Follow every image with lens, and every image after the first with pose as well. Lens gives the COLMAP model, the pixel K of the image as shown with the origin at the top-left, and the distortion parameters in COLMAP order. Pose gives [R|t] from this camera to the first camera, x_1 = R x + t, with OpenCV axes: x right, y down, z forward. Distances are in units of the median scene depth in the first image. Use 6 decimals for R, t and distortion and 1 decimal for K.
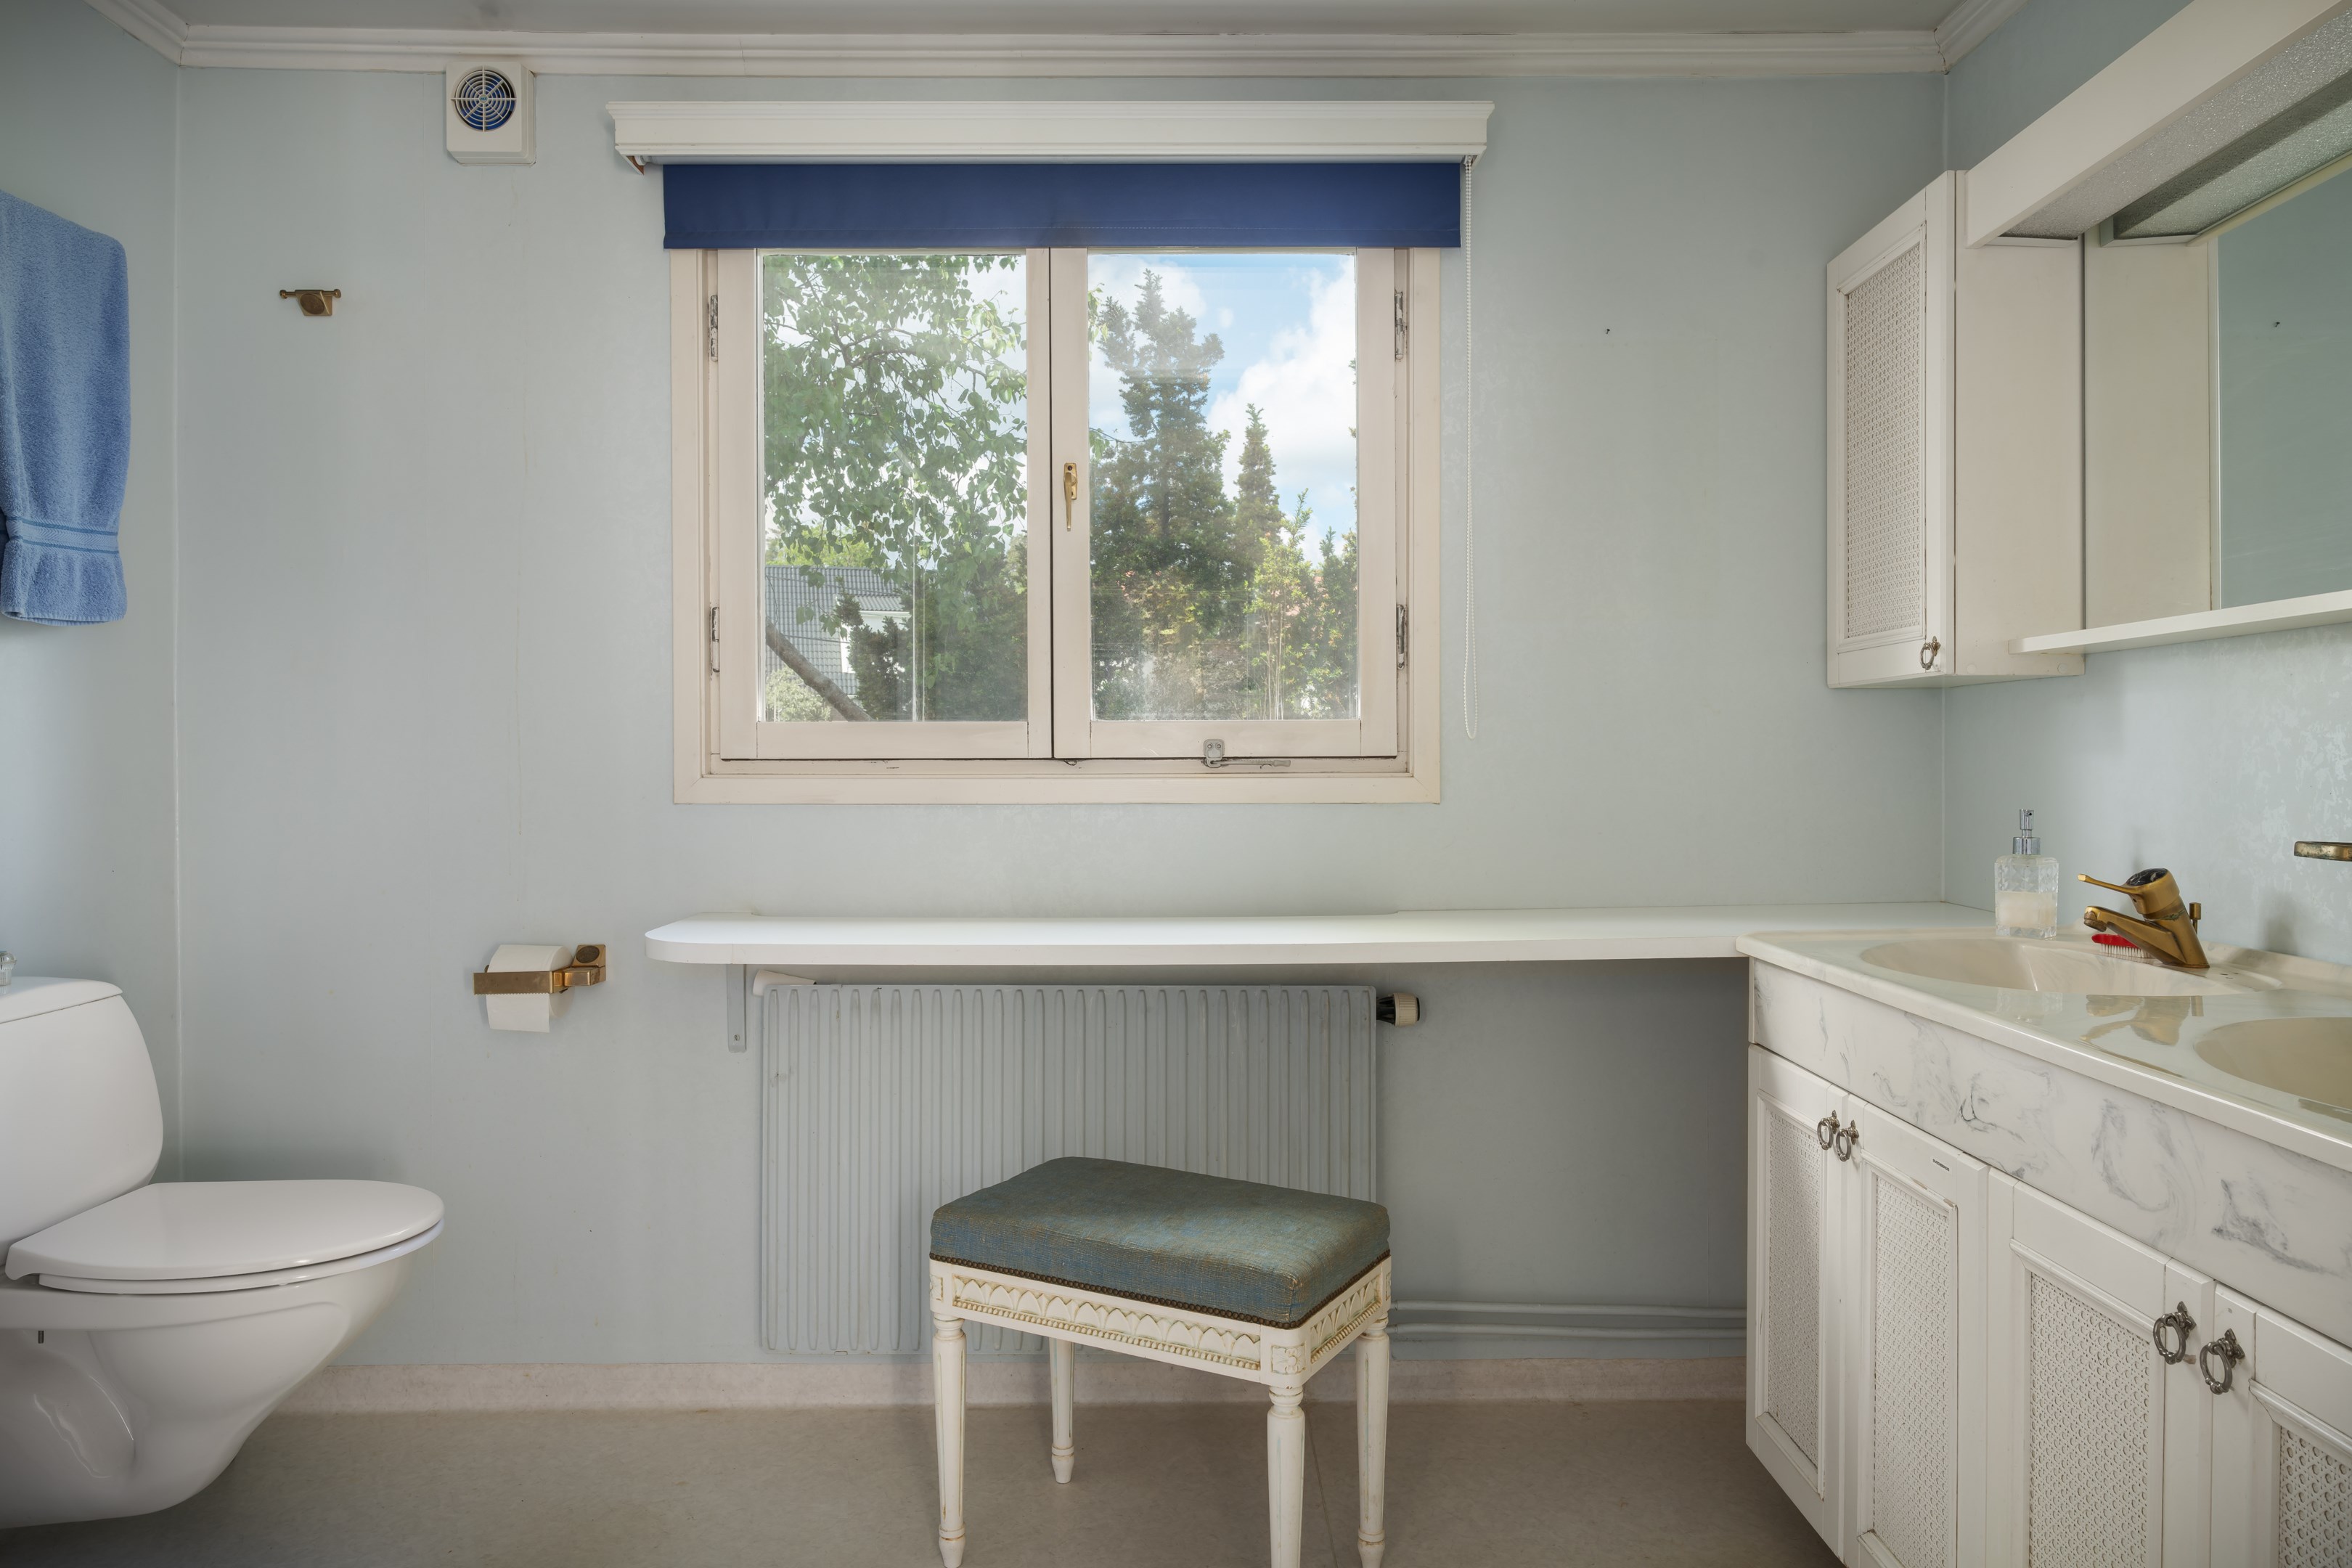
lens RADIAL K [[1522.3, 0, 1175.3], [0, 1522.3, 778.4], [0, 0, 1]] dist [-0.003313, -0.000611]
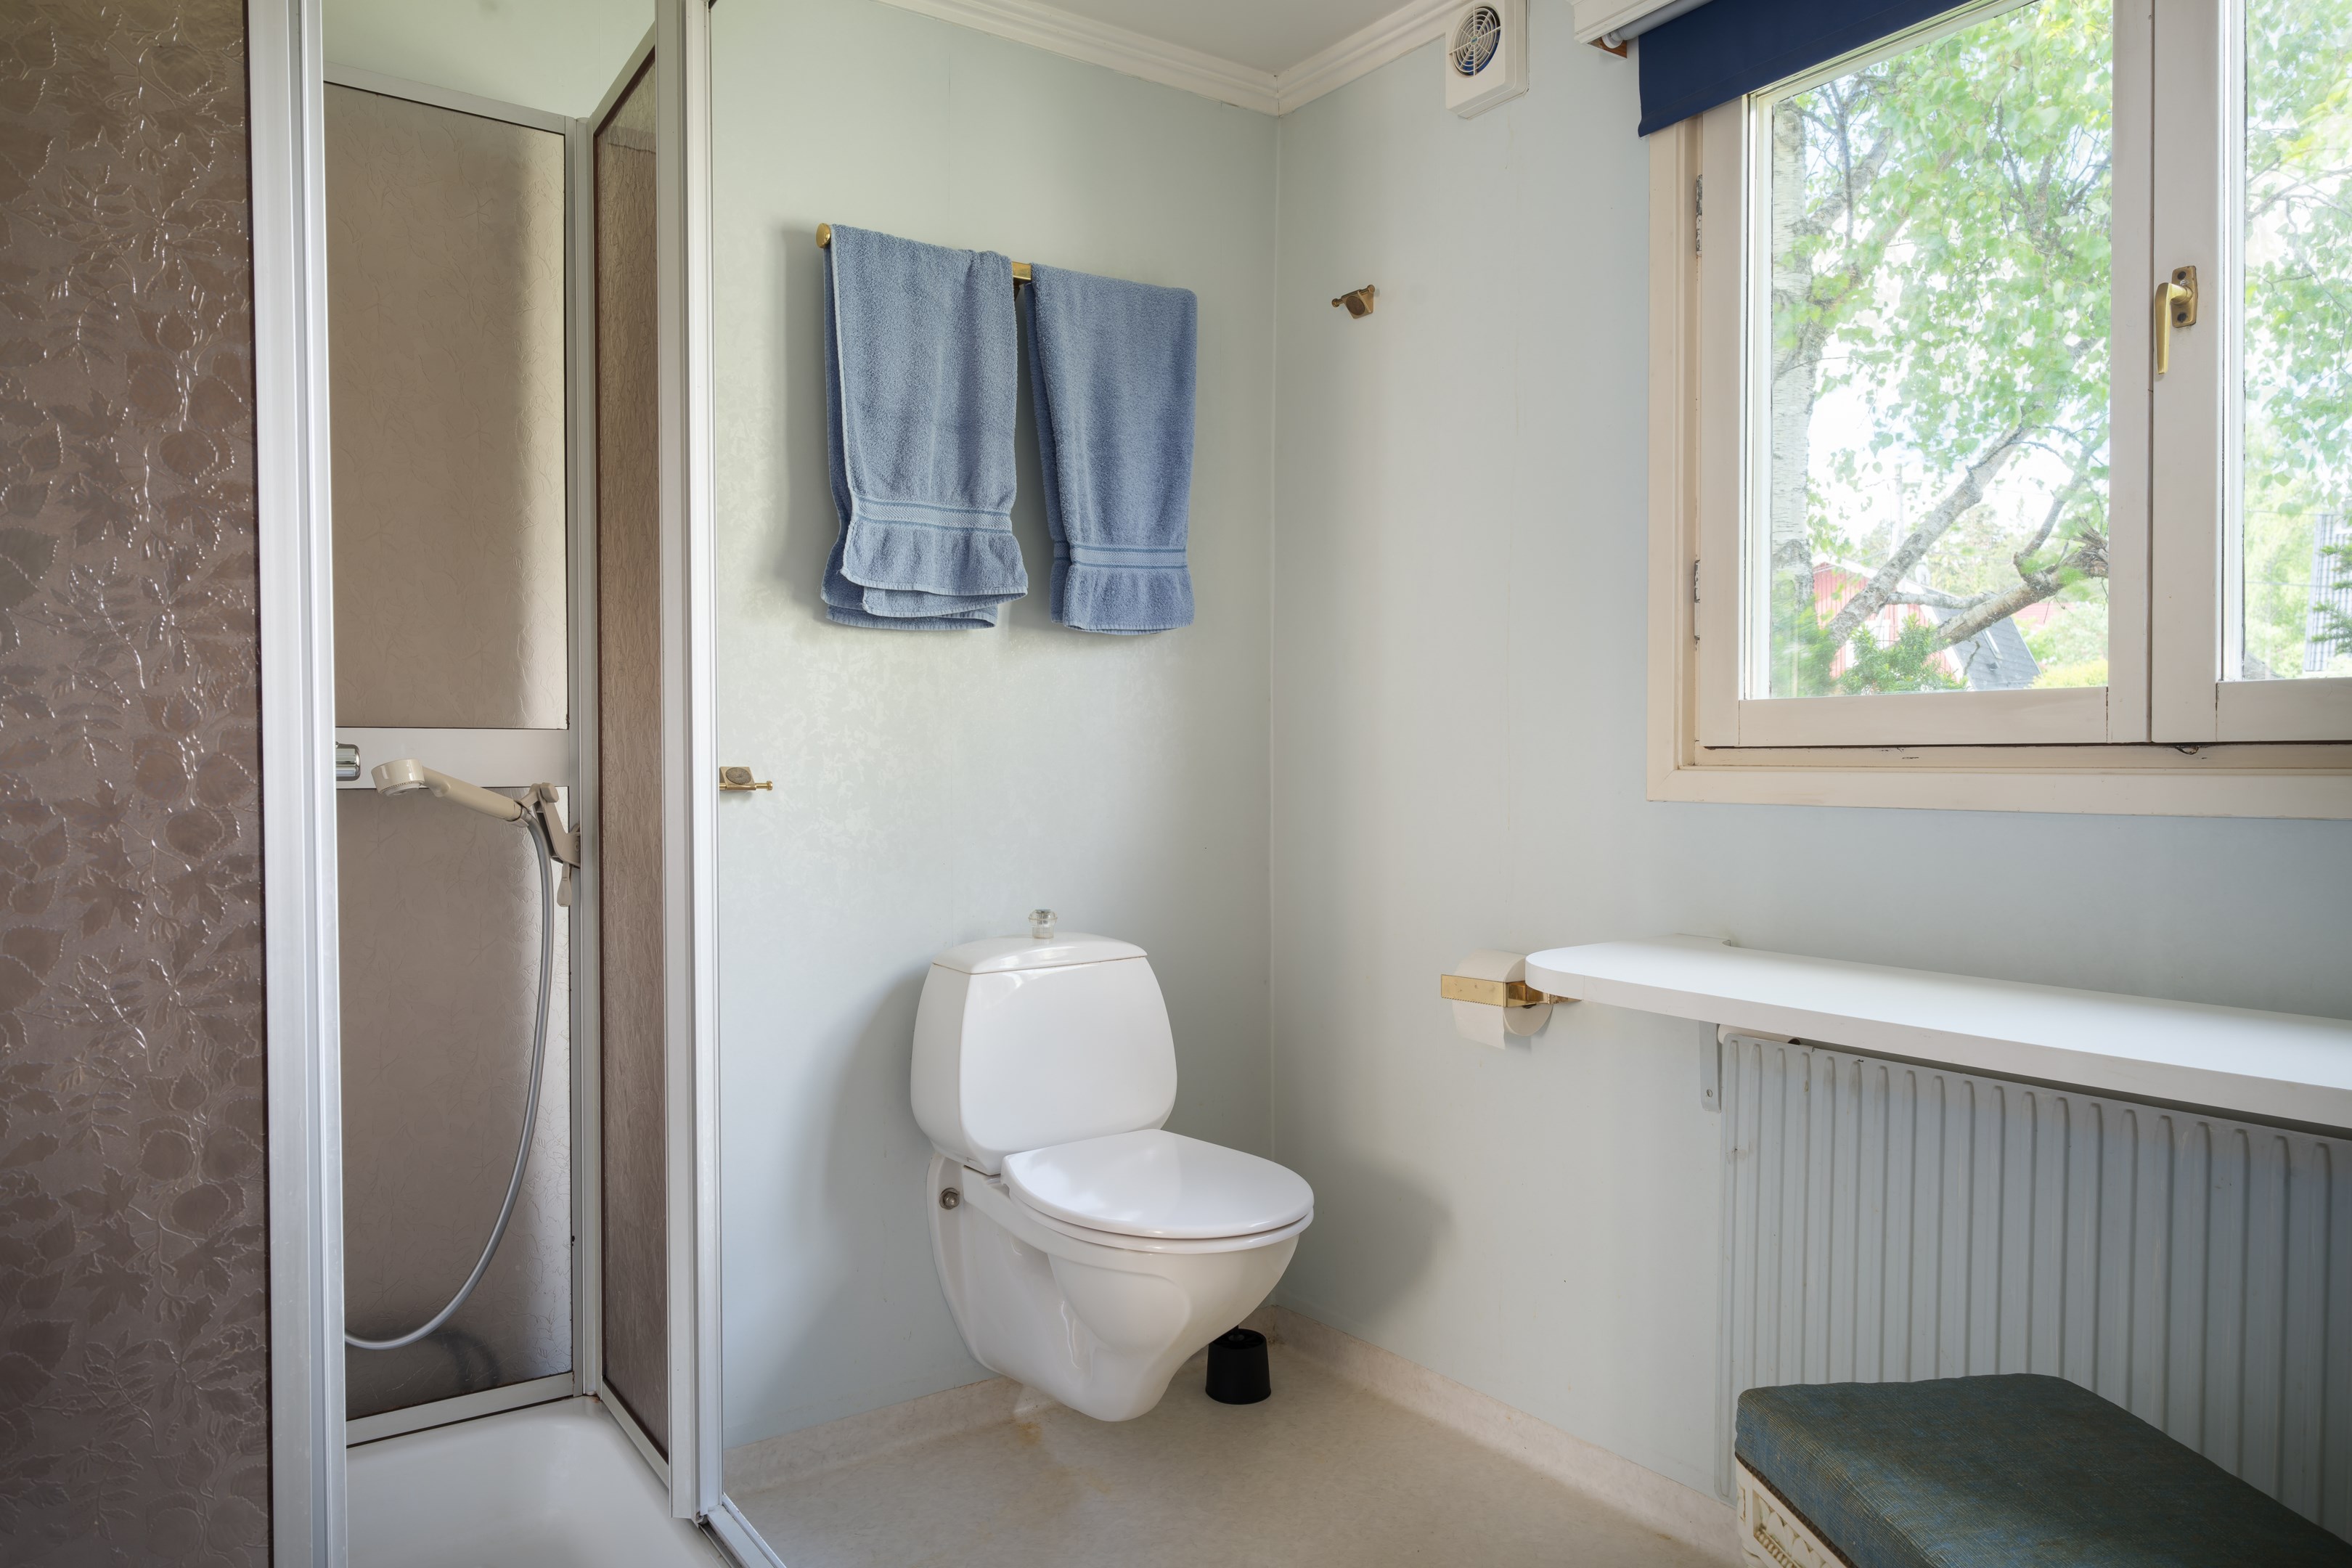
lens RADIAL K [[1522.3, 0, 1175.3], [0, 1522.3, 785.7], [0, 0, 1]] dist [-0.003313, -0.000611]
pose [[0.574029, 0.015243, -0.818693, 0.210986], [-0.009168, 0.999884, 0.012188, 0.000404], [0.818784, 0.000510, 0.574102, 0.314317]]
